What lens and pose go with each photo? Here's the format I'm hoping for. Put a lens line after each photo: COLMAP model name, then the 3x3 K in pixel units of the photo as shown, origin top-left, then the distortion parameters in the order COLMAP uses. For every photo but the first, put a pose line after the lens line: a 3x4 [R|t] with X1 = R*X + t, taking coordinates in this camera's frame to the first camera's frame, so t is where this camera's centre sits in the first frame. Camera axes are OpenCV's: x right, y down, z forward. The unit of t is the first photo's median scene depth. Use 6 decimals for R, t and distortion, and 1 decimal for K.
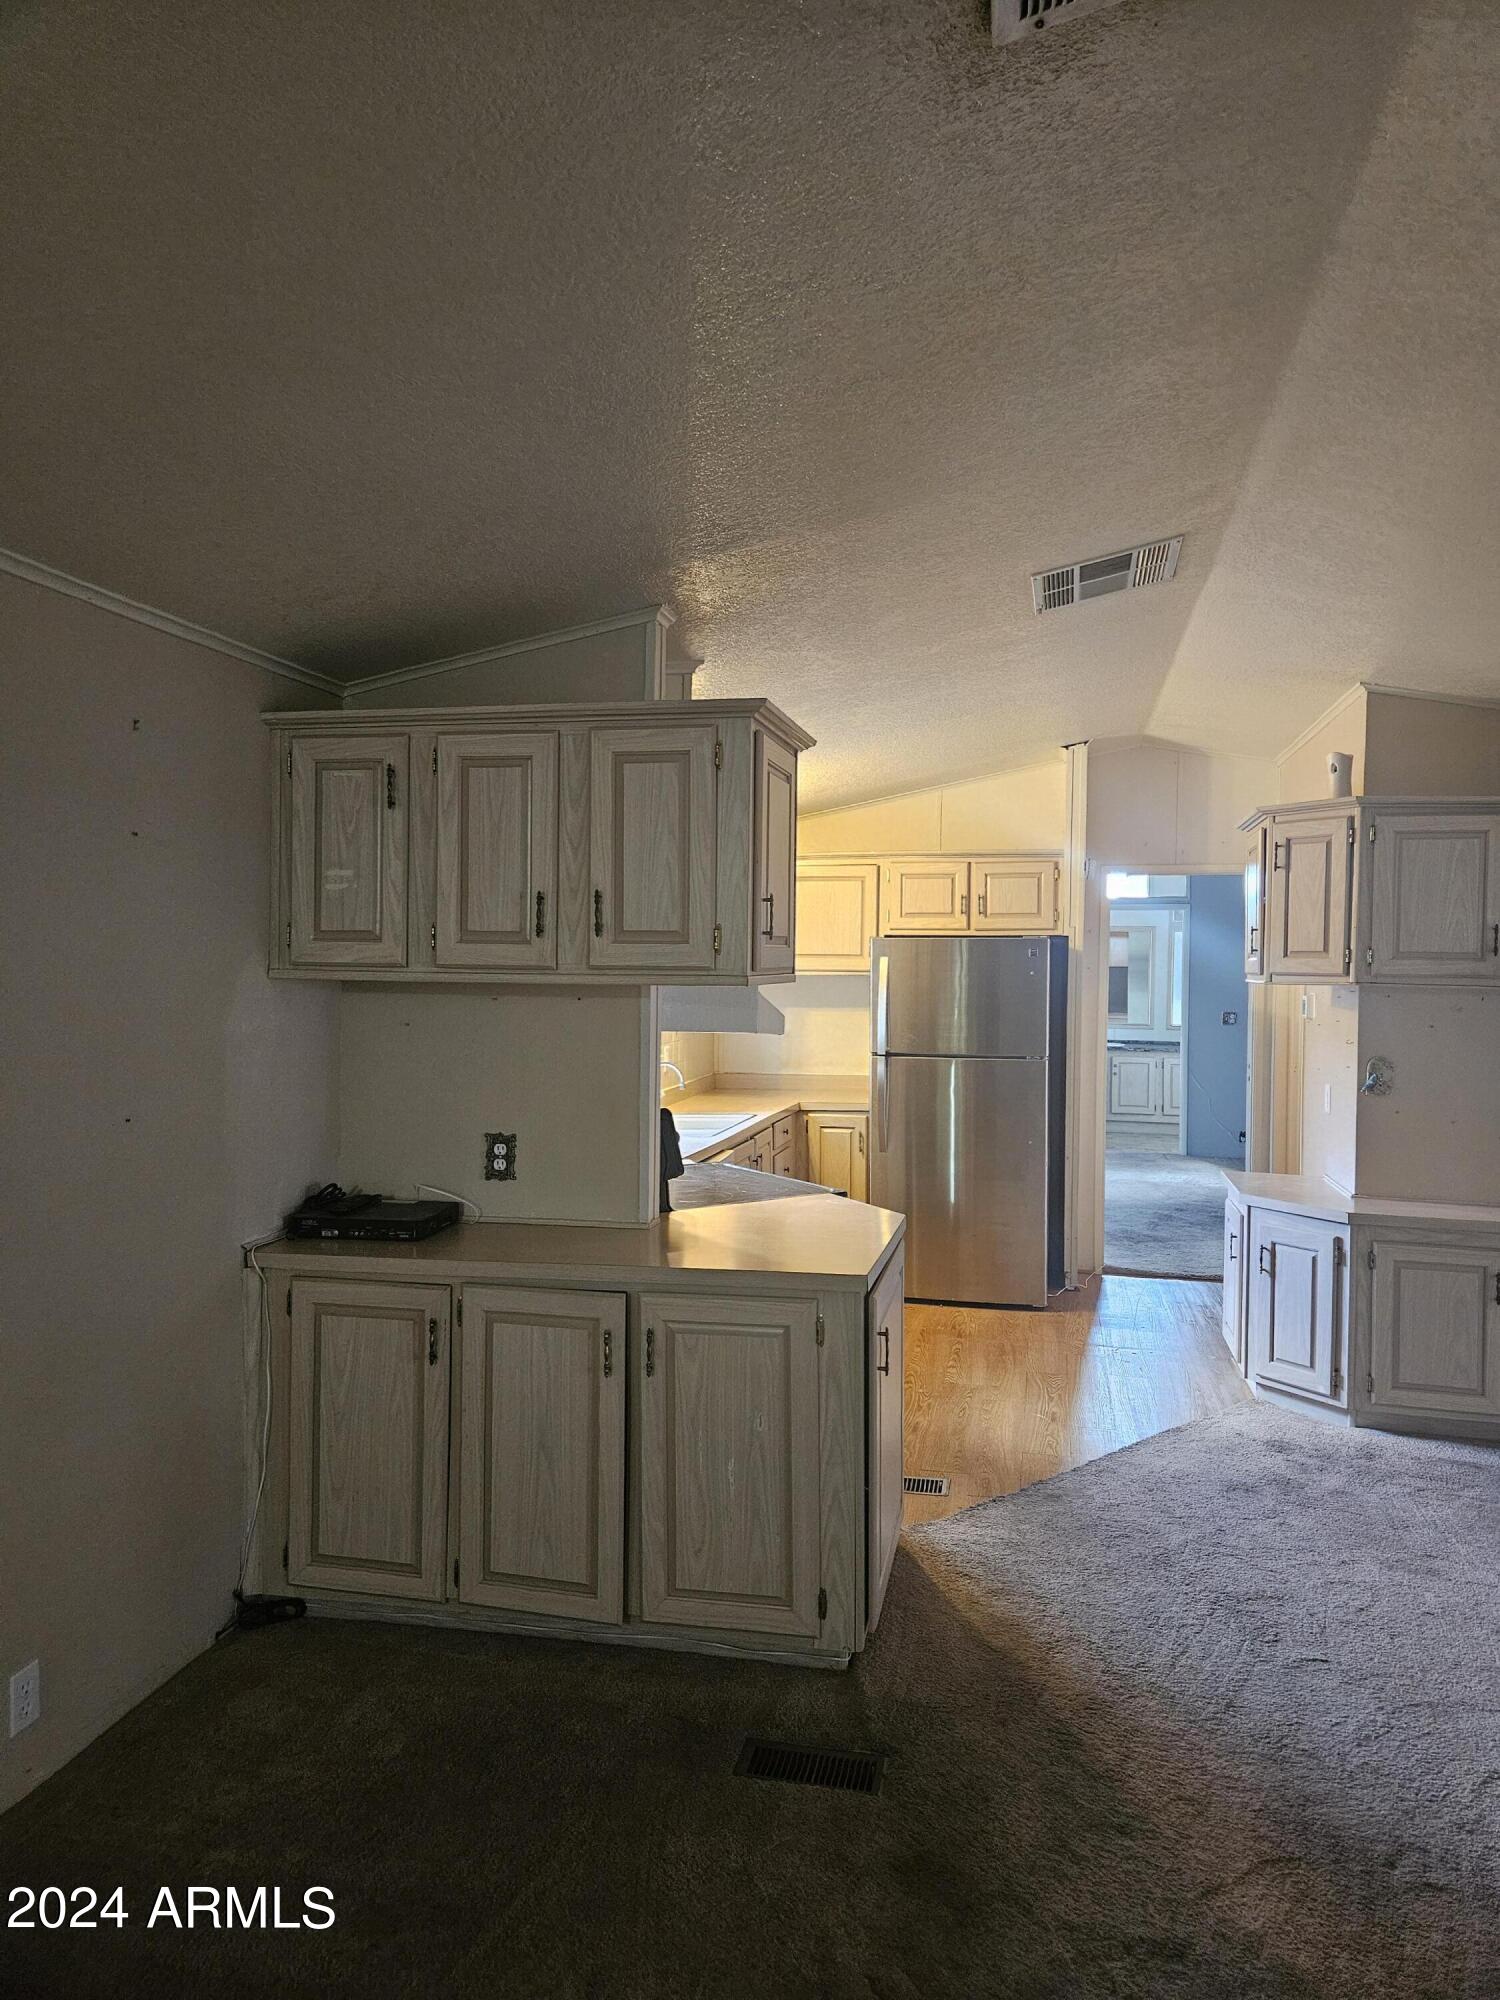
lens RADIAL K [[1362.8, 0, 750.5], [0, 1362.8, 986.0], [0, 0, 1]] dist [0.053187, -0.001025]
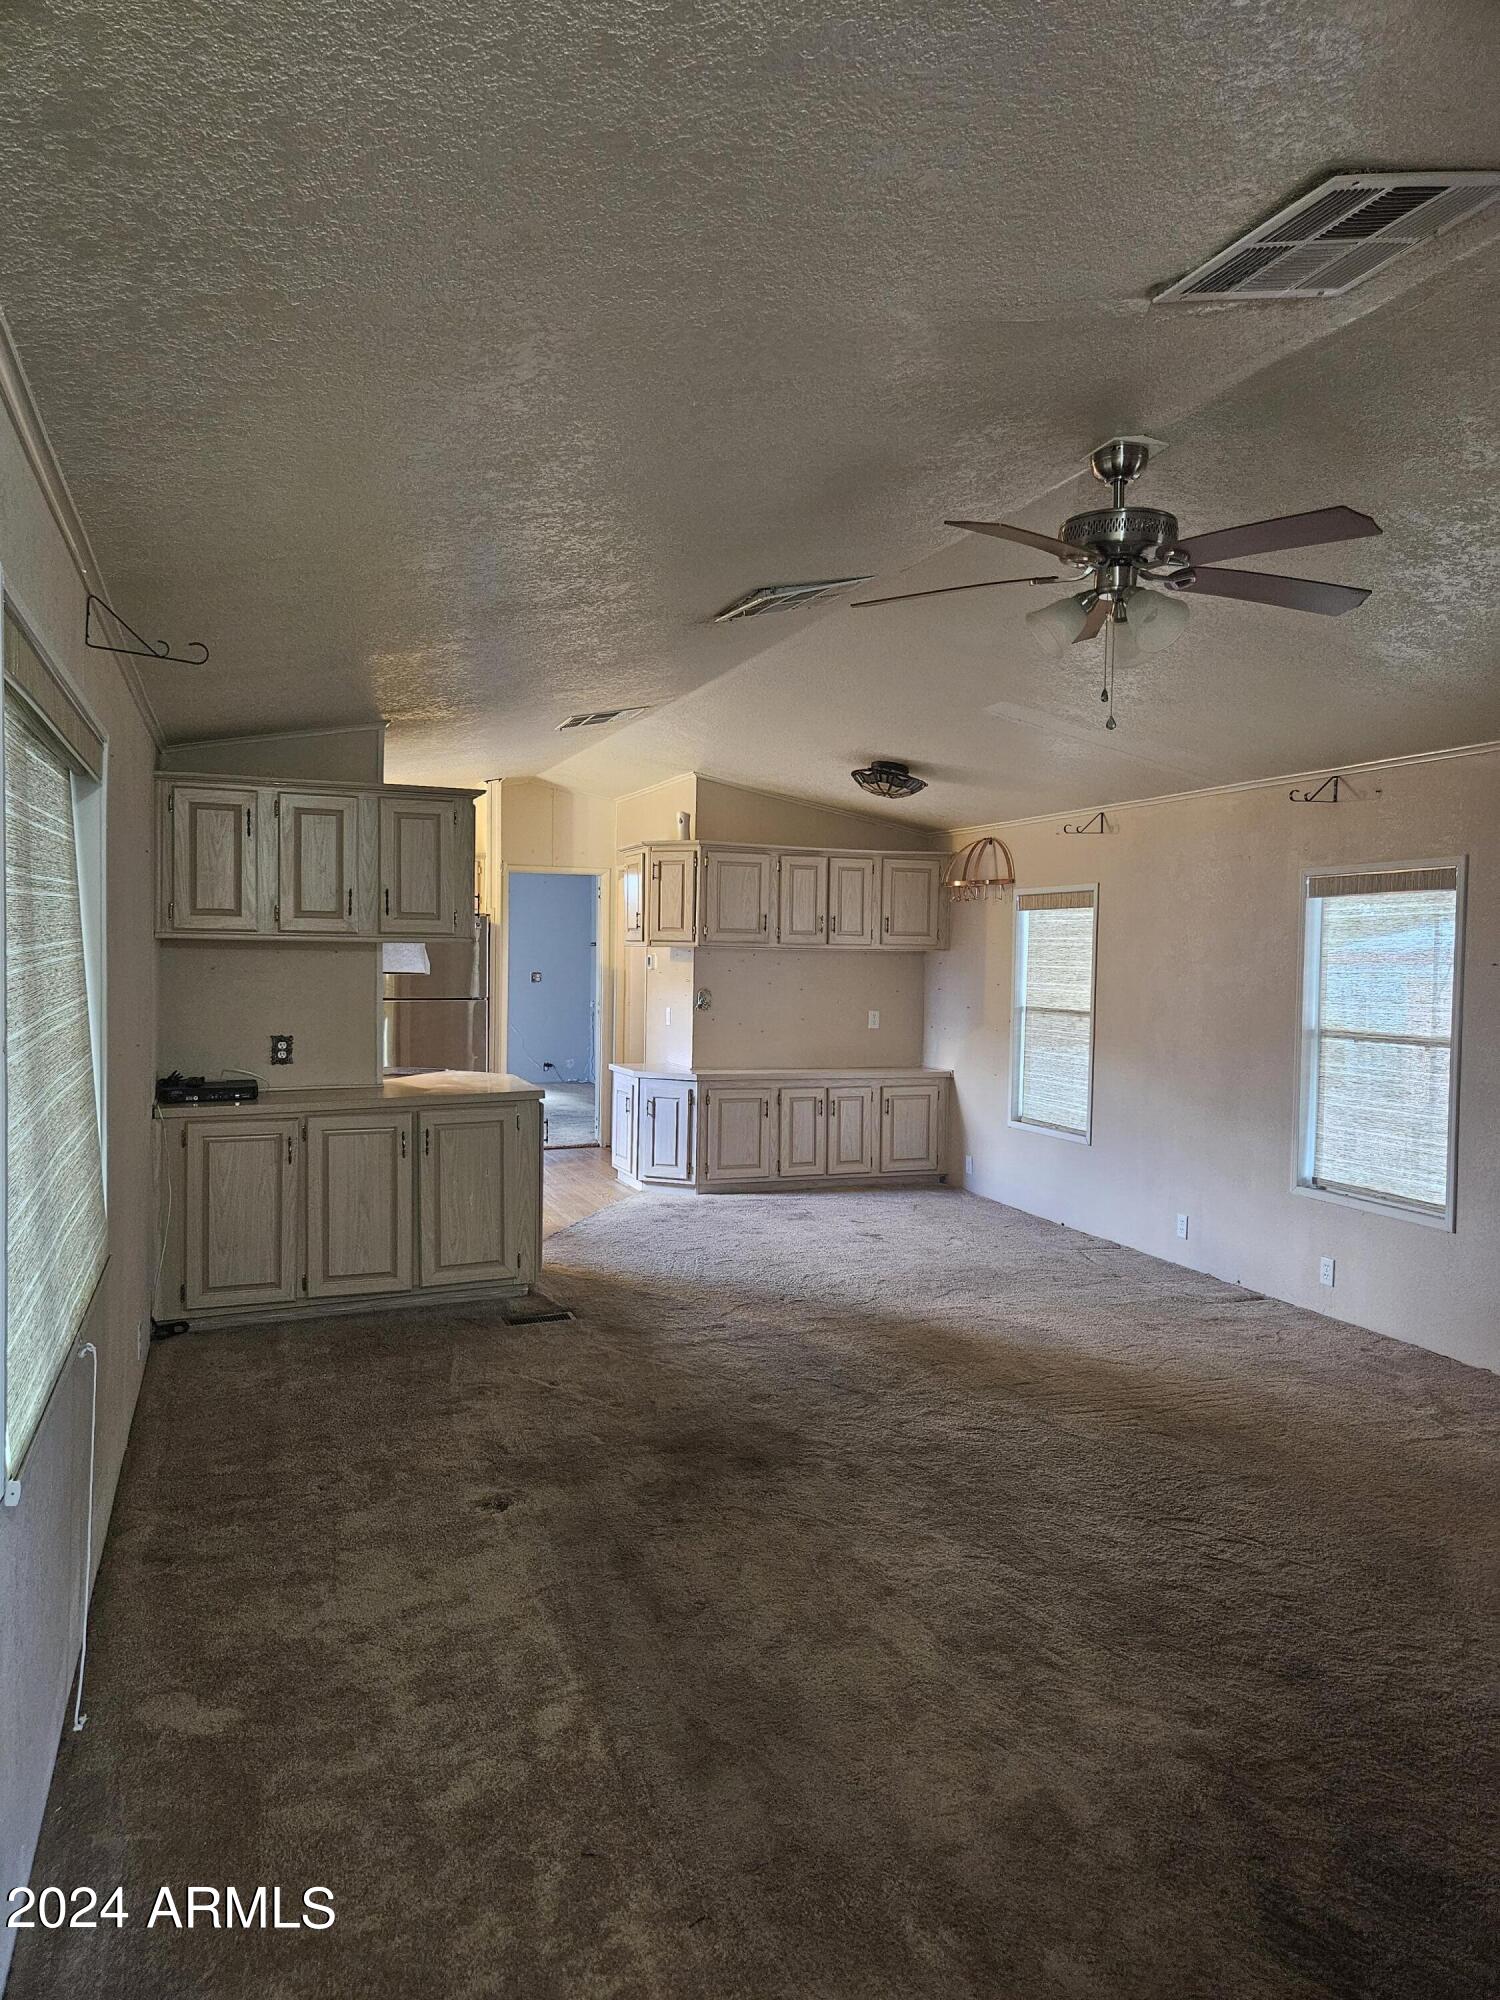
lens RADIAL K [[1362.8, 0, 749.3], [0, 1362.8, 1002.4], [0, 0, 1]] dist [0.053187, -0.001025]
pose [[0.838495, -0.021146, 0.544499, -0.602677], [0.003904, 0.999454, 0.032803, 0.017889], [-0.544895, -0.025380, 0.838120, -0.659811]]
